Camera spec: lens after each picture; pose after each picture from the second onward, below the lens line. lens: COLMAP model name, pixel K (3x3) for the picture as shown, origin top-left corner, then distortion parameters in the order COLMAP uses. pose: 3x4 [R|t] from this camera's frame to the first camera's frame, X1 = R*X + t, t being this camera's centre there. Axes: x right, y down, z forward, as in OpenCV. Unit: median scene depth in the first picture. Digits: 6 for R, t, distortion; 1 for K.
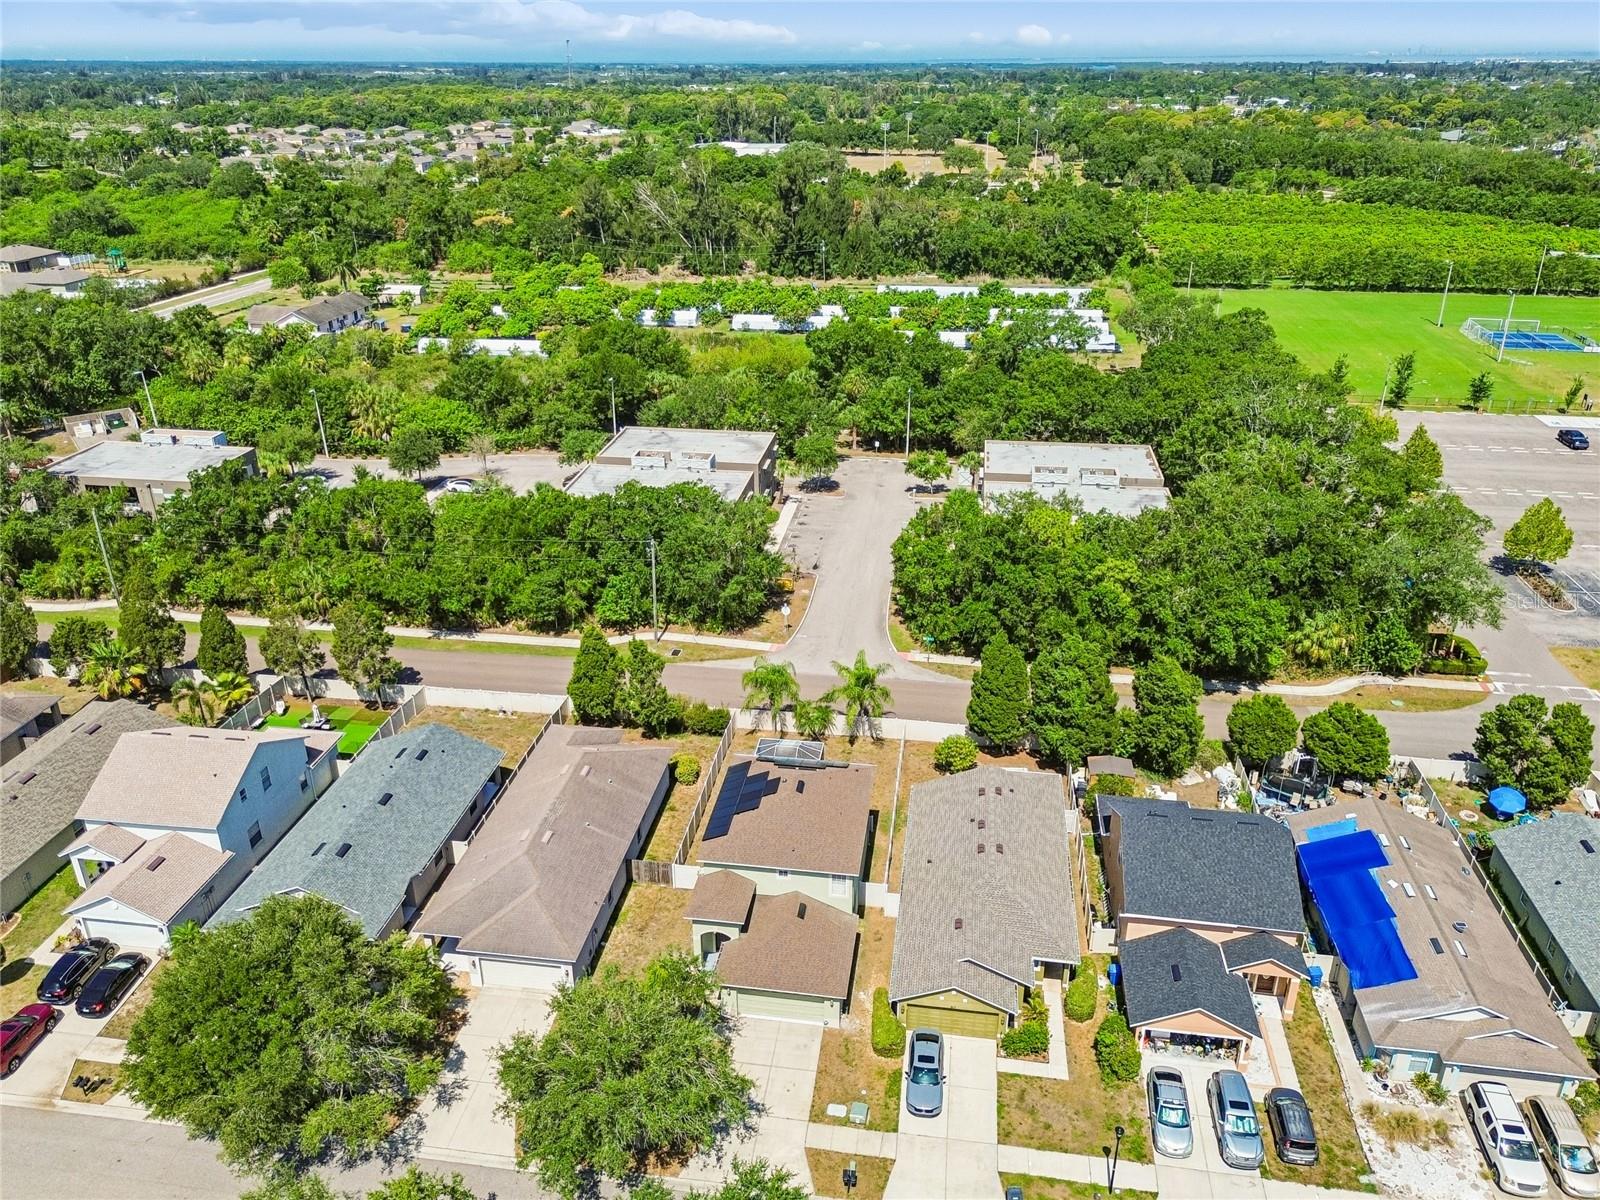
lens RADIAL K [[1166.2, 0, 800.0], [0, 1166.2, 600.0], [0, 0, 1]] dist [0.064389, -0.058630]
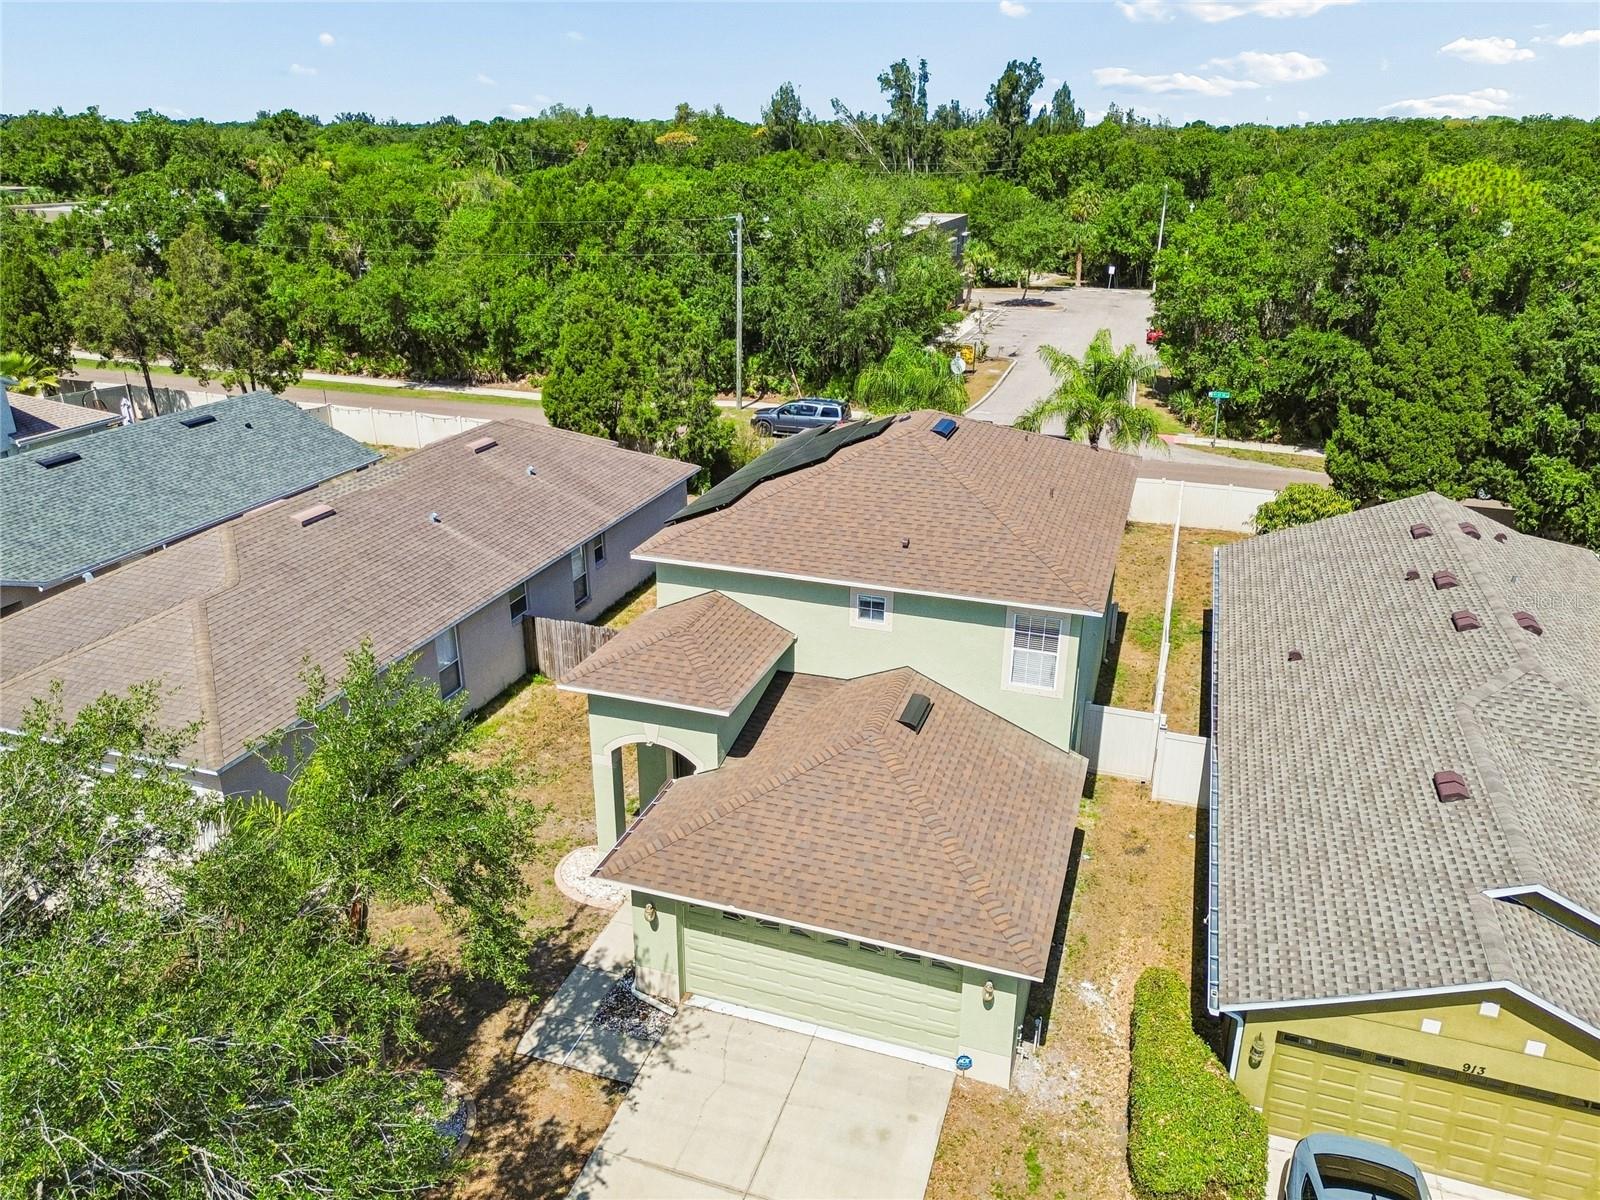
lens RADIAL K [[1145.9, 0, 804.6], [0, 1145.9, 578.2], [0, 0, 1]] dist [0.039571, -0.004105]
pose [[0.984283, 0.071173, -0.161620, 0.013033], [-0.081666, 0.994898, -0.059233, 0.161874], [0.156580, 0.071501, 0.985074, 0.436888]]
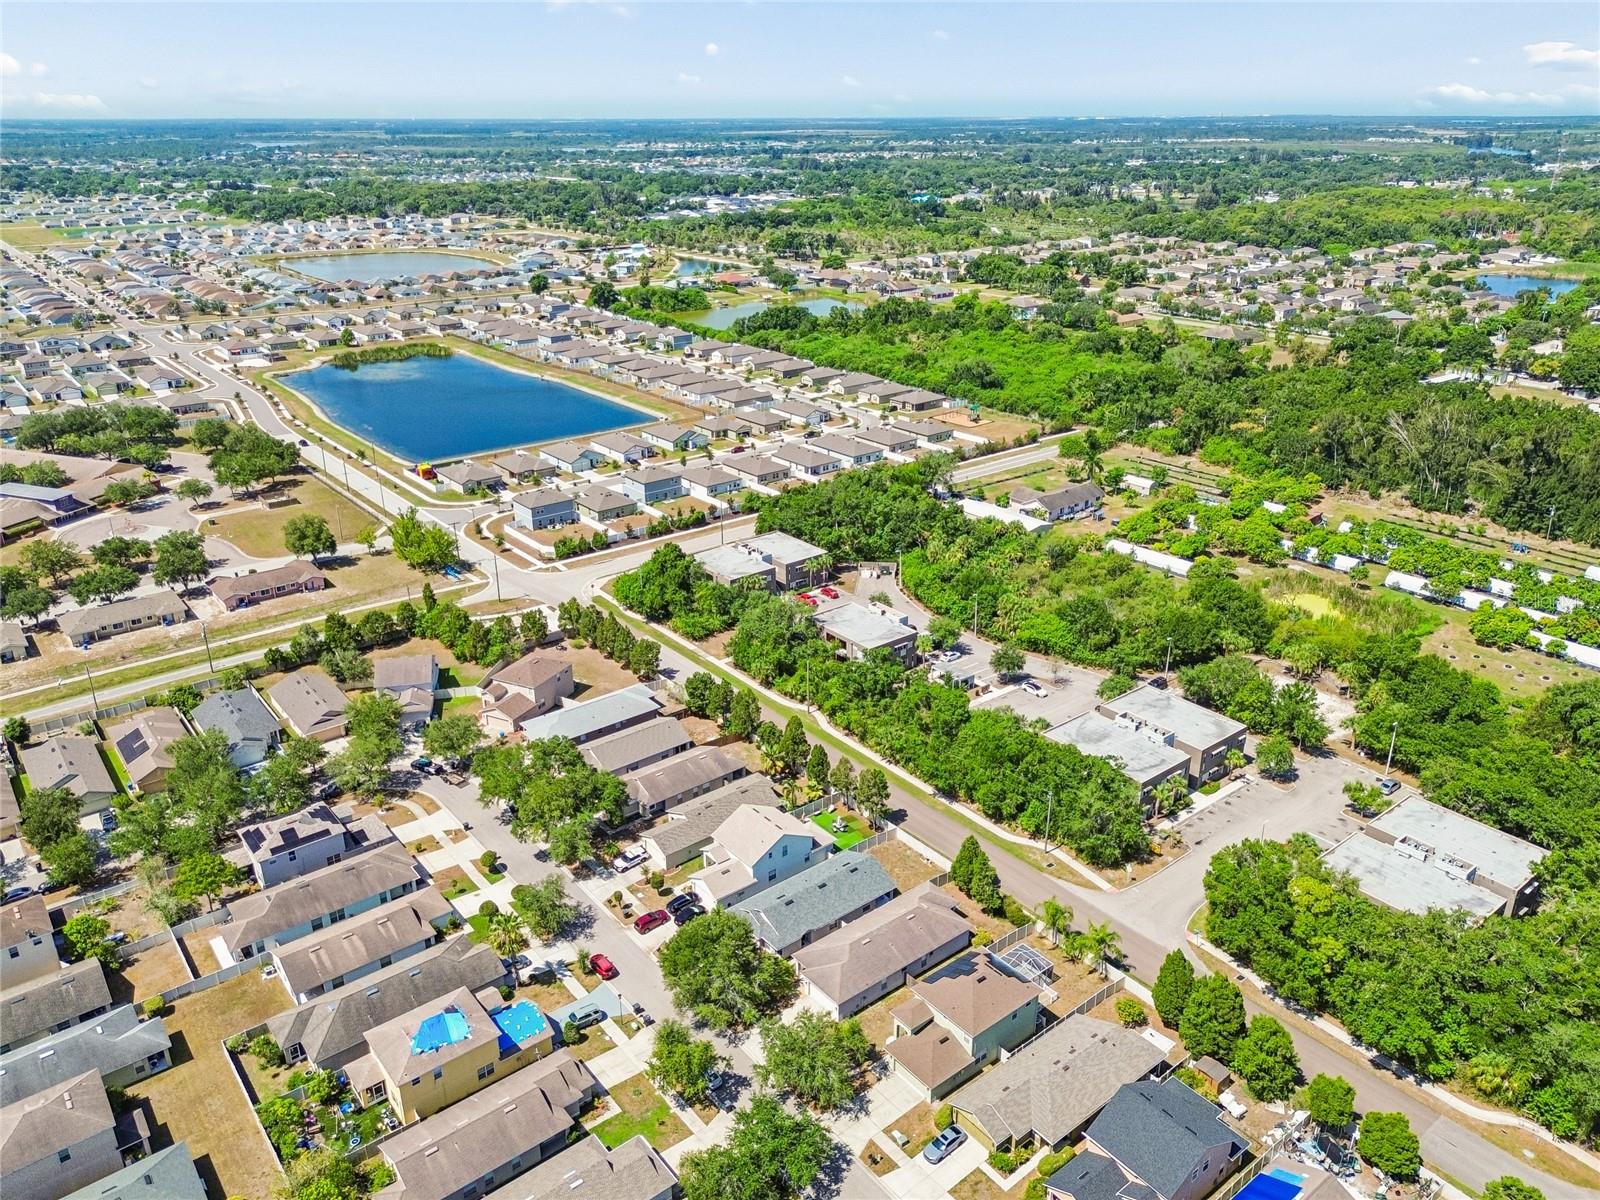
lens RADIAL K [[1174.0, 0, 800.0], [0, 1174.0, 600.0], [0, 0, 1]] dist [0.063575, -0.057107]
pose [[0.730784, 0.262293, -0.630204, 0.545717], [-0.282555, 0.956656, 0.070513, -0.308332], [0.621383, 0.126537, 0.773221, -0.451596]]
